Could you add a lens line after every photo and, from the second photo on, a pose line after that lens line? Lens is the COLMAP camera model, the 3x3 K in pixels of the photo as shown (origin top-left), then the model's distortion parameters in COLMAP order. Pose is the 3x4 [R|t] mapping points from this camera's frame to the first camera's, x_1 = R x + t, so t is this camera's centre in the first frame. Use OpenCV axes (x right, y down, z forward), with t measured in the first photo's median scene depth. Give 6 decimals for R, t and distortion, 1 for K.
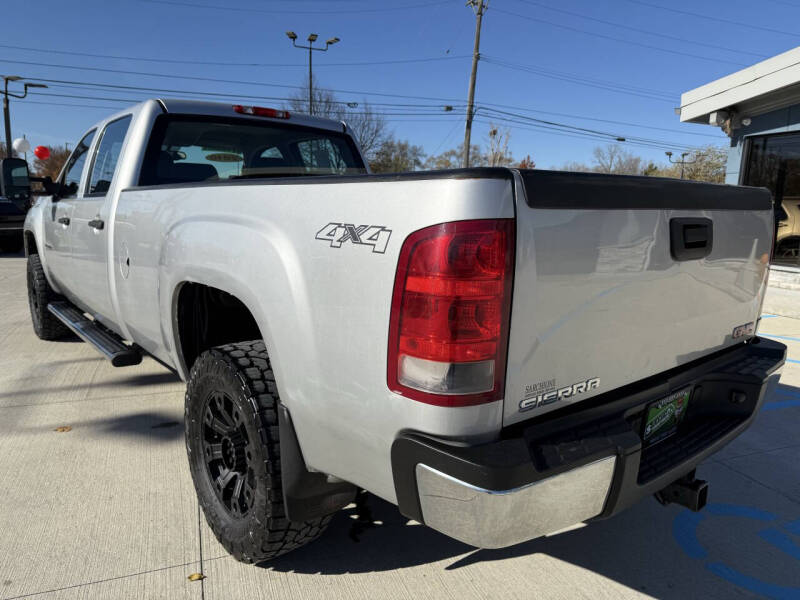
lens RADIAL K [[576.6, 0, 400.3], [0, 576.6, 301.4], [0, 0, 1]] dist [0.033653, -0.033005]
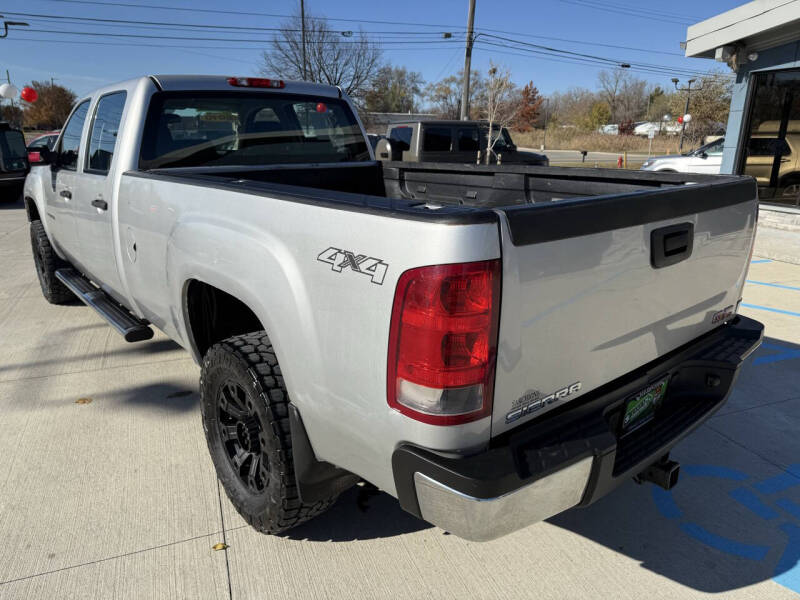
lens RADIAL K [[576.6, 0, 402.0], [0, 576.6, 301.3], [0, 0, 1]] dist [0.033653, -0.033005]
pose [[0.999827, -0.018577, -0.000134, 0.005554], [0.018468, 0.993136, 0.115495, -0.100730], [-0.002012, -0.115477, 0.993308, -0.045731]]
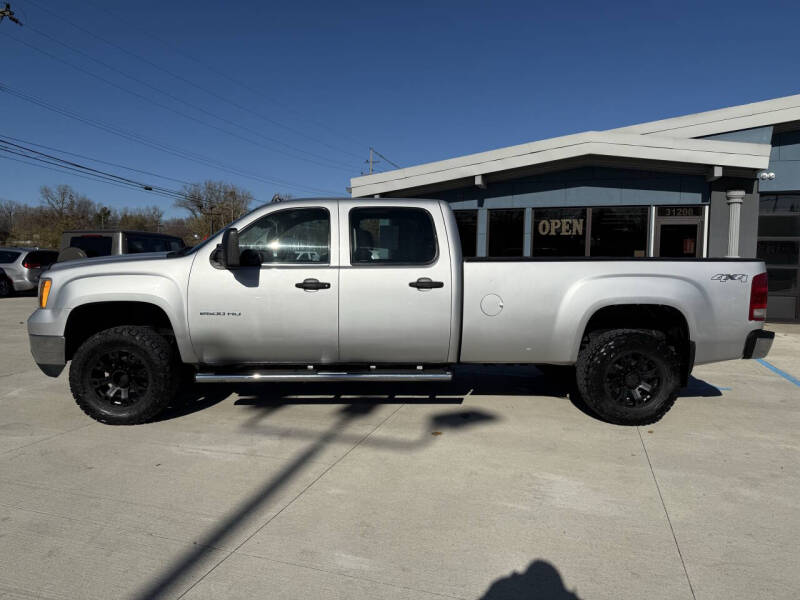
lens RADIAL K [[576.6, 0, 402.1], [0, 576.6, 298.8], [0, 0, 1]] dist [0.033653, -0.033005]
pose [[0.604489, -0.073858, 0.793182, -2.361535], [0.133558, 0.990995, -0.009508, -0.130246], [-0.785338, 0.111683, 0.608910, 0.282019]]
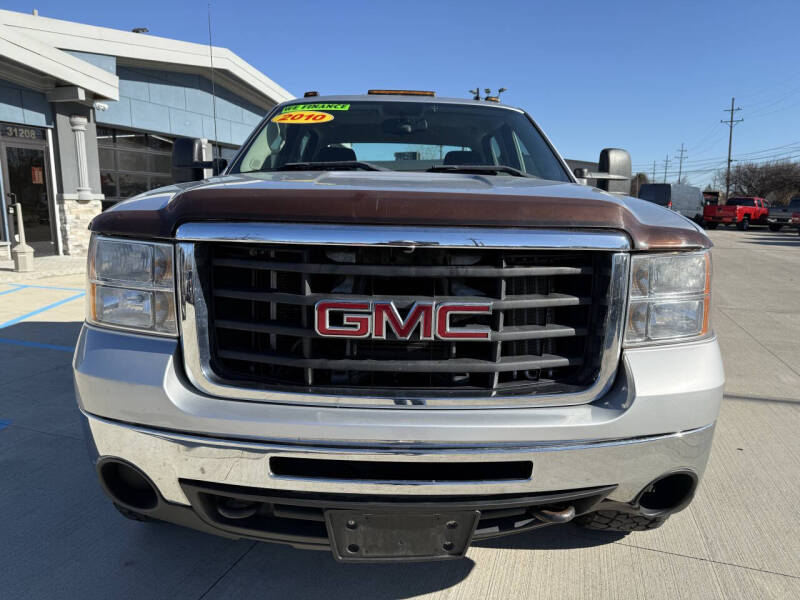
lens RADIAL K [[576.6, 0, 400.8], [0, 576.6, 301.1], [0, 0, 1]] dist [0.033653, -0.033005]
pose [[-0.780210, -0.142565, 0.609055, -1.639745], [0.069014, 0.948117, 0.310340, -0.589738], [-0.621699, 0.284163, -0.729892, 3.205096]]
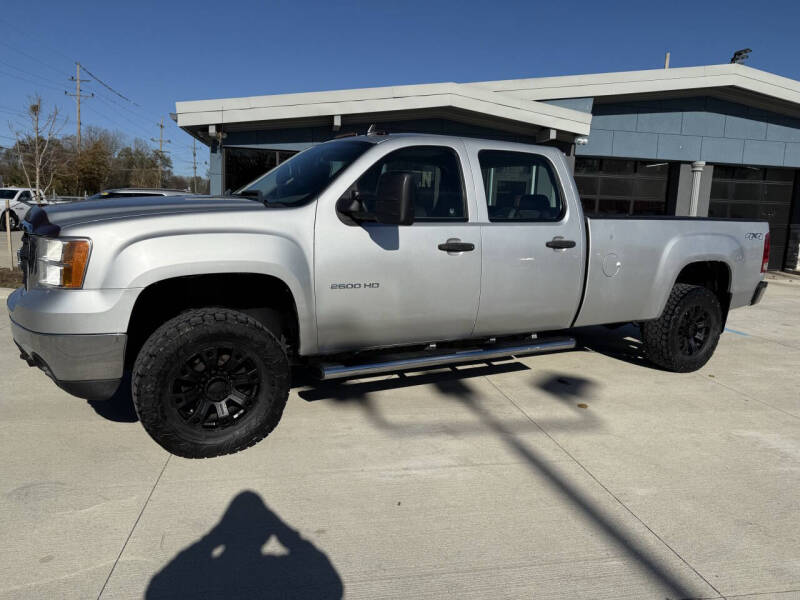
lens RADIAL K [[576.6, 0, 404.9], [0, 576.6, 305.2], [0, 0, 1]] dist [0.033653, -0.033005]
pose [[0.158921, -0.177629, 0.971181, -2.578936], [0.129566, 0.978927, 0.157844, -0.347212], [-0.978753, 0.100747, 0.178587, 1.590155]]
